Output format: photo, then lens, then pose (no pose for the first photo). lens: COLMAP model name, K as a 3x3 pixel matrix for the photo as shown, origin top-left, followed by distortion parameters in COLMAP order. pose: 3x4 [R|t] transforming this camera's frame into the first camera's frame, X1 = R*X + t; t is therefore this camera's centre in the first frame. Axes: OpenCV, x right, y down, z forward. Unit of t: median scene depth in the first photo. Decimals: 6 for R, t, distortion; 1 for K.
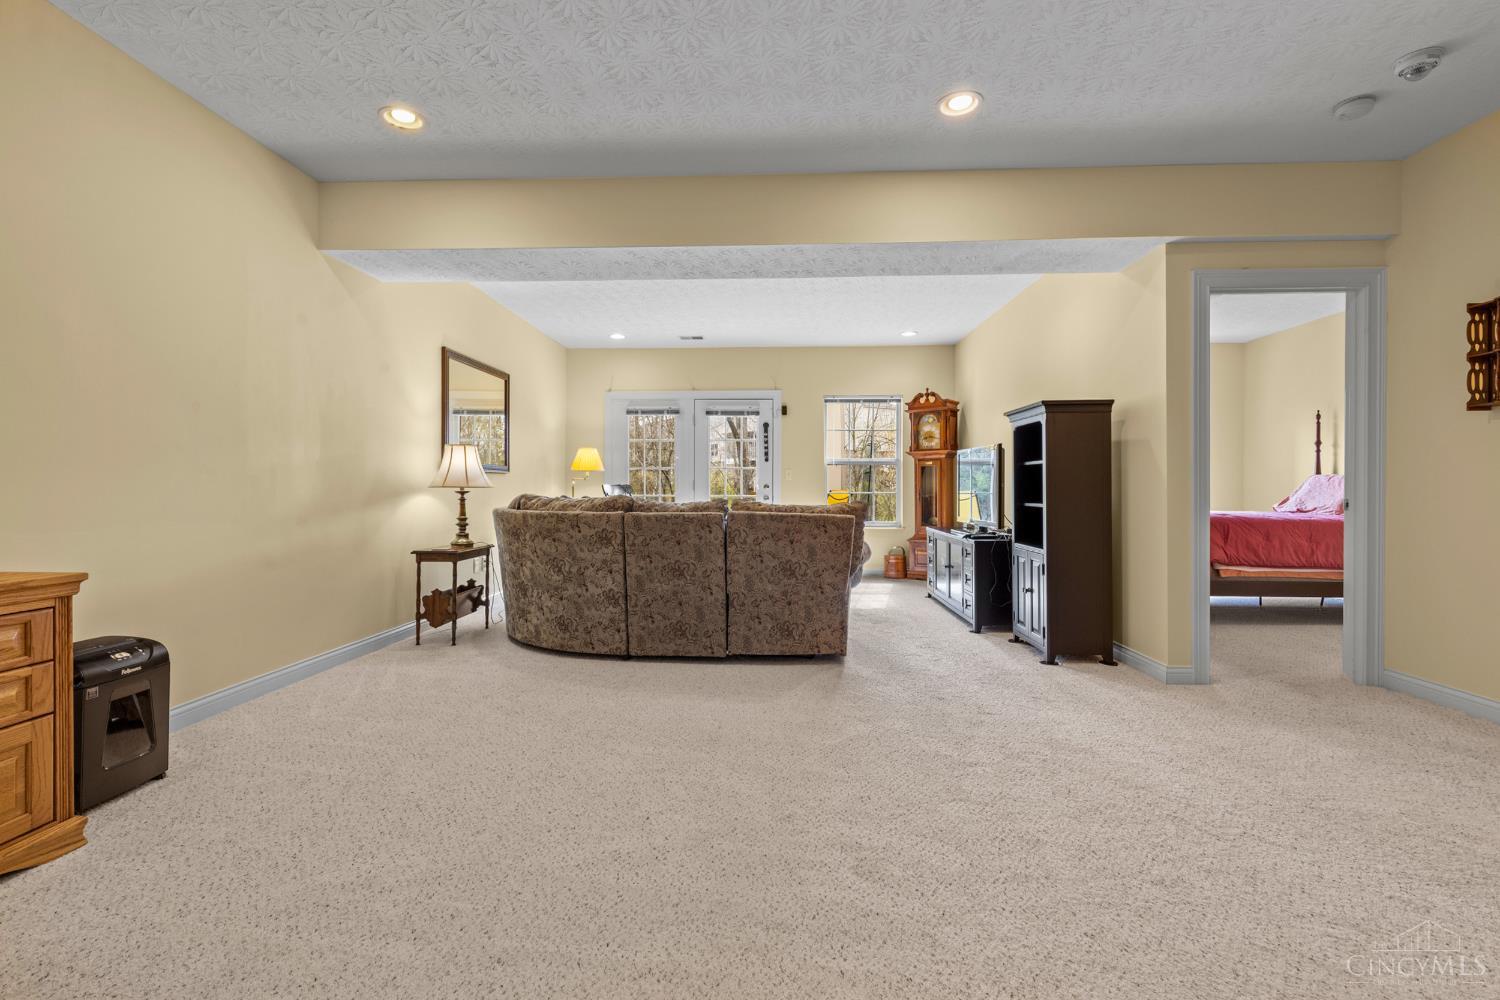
lens RADIAL K [[672.0, 0, 744.8], [0, 672.0, 495.3], [0, 0, 1]] dist [0.002621, -0.000612]
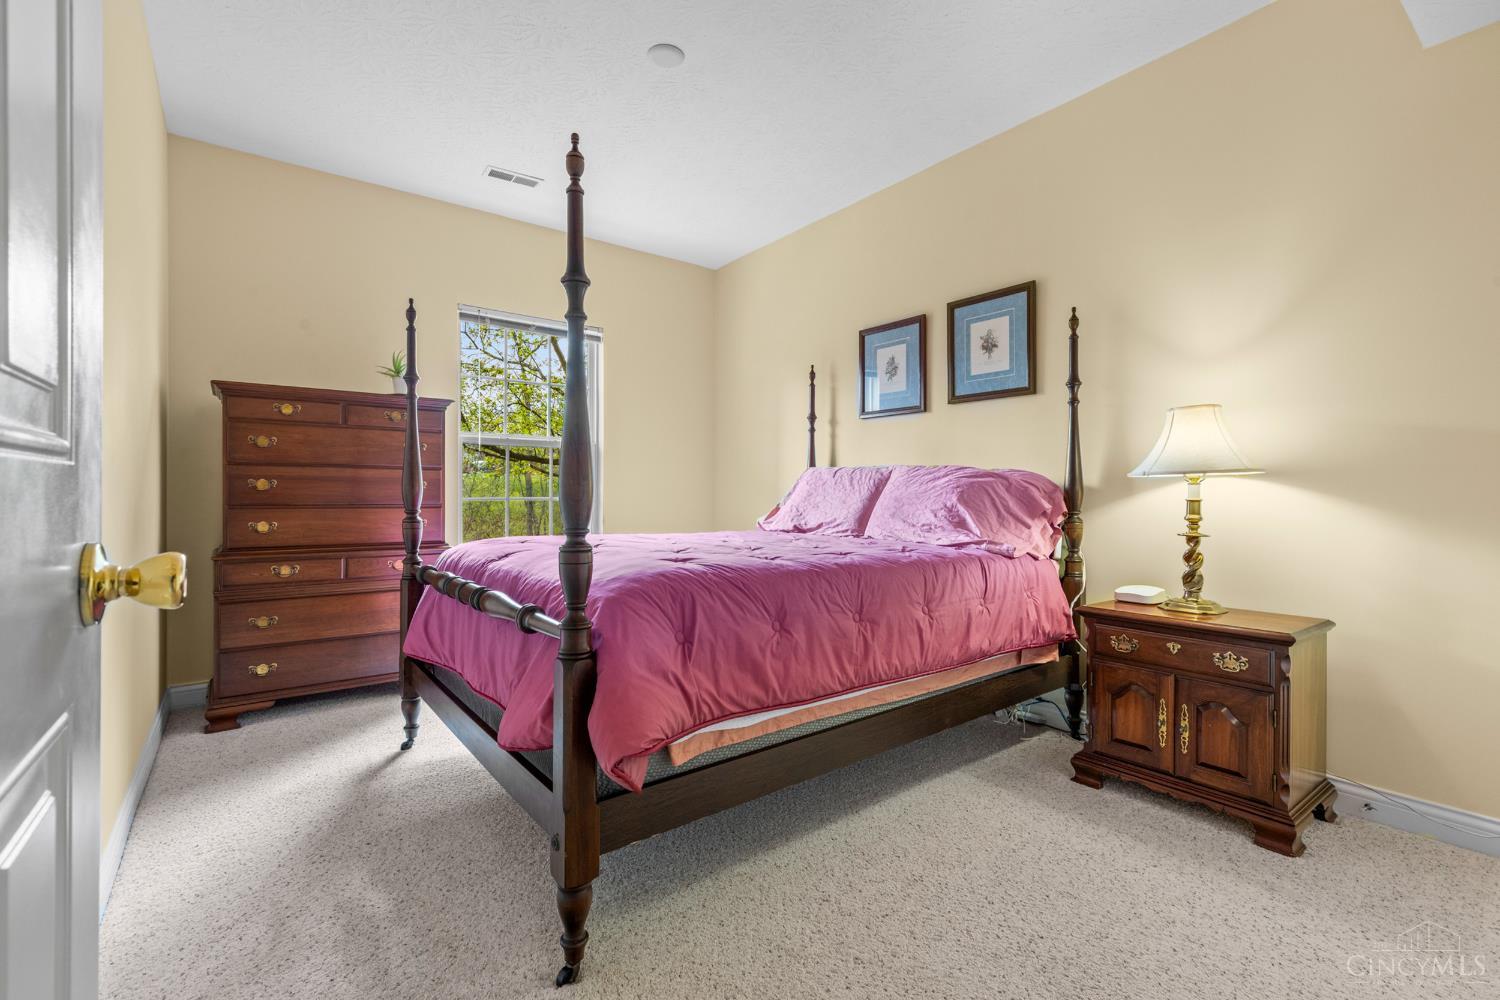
lens RADIAL K [[672.0, 0, 744.8], [0, 672.0, 495.3], [0, 0, 1]] dist [0.002621, -0.000612]
pose [[0.768421, 0.000482, 0.639944, 0.529317], [0.002272, 0.999991, -0.003481, -0.004414], [-0.639940, 0.004129, 0.768414, 0.733392]]
